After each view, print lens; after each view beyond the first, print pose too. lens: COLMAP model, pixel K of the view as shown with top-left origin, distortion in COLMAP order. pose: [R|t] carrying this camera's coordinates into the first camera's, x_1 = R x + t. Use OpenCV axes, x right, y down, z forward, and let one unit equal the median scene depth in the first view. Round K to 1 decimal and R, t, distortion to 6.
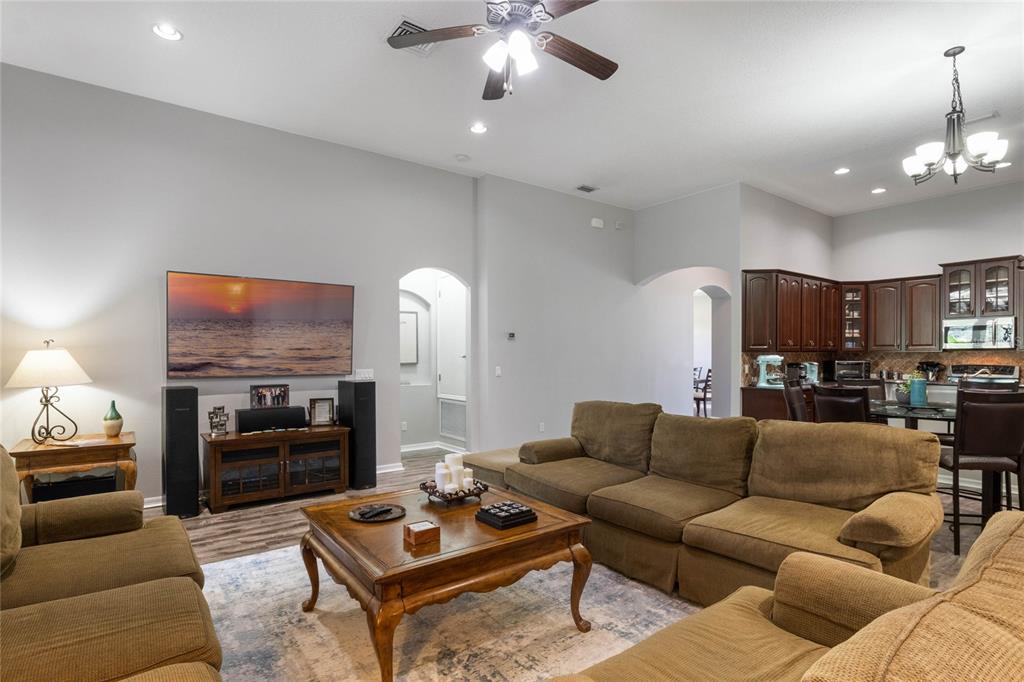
lens RADIAL K [[516.8, 0, 533.7], [0, 516.8, 349.4], [0, 0, 1]] dist [-0.001829, -0.000597]
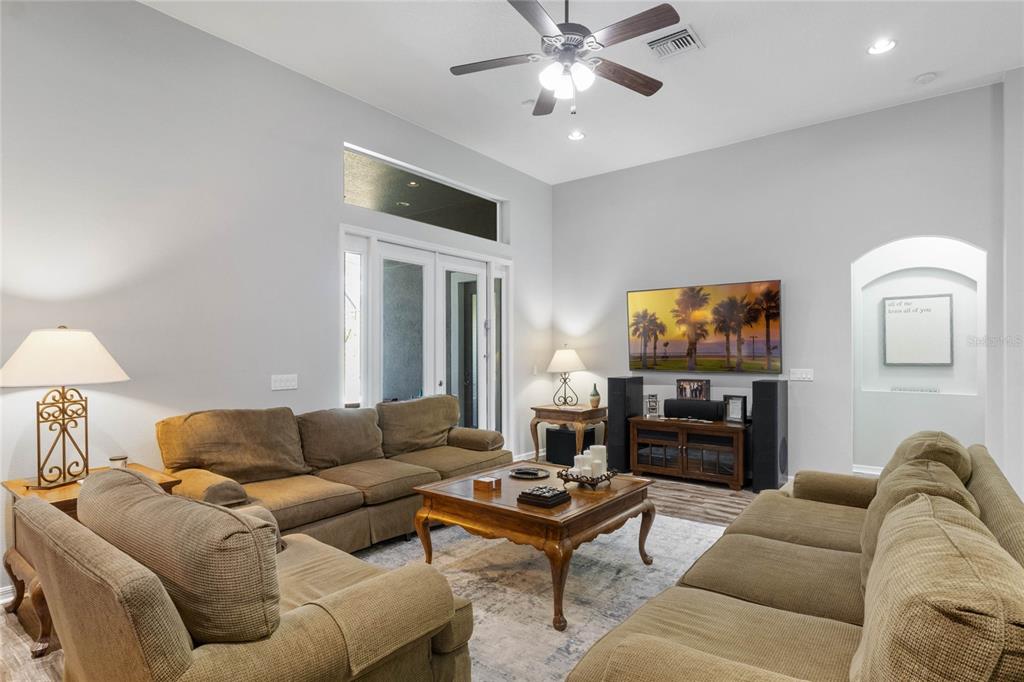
lens RADIAL K [[530.4, 0, 505.1], [0, 530.4, 345.1], [0, 0, 1]] dist [-0.002327, -0.000011]
pose [[0.250948, -0.011865, -0.967928, 0.532408], [0.011726, 0.999889, -0.009217, -0.001241], [0.967930, -0.009037, 0.251059, 0.314807]]
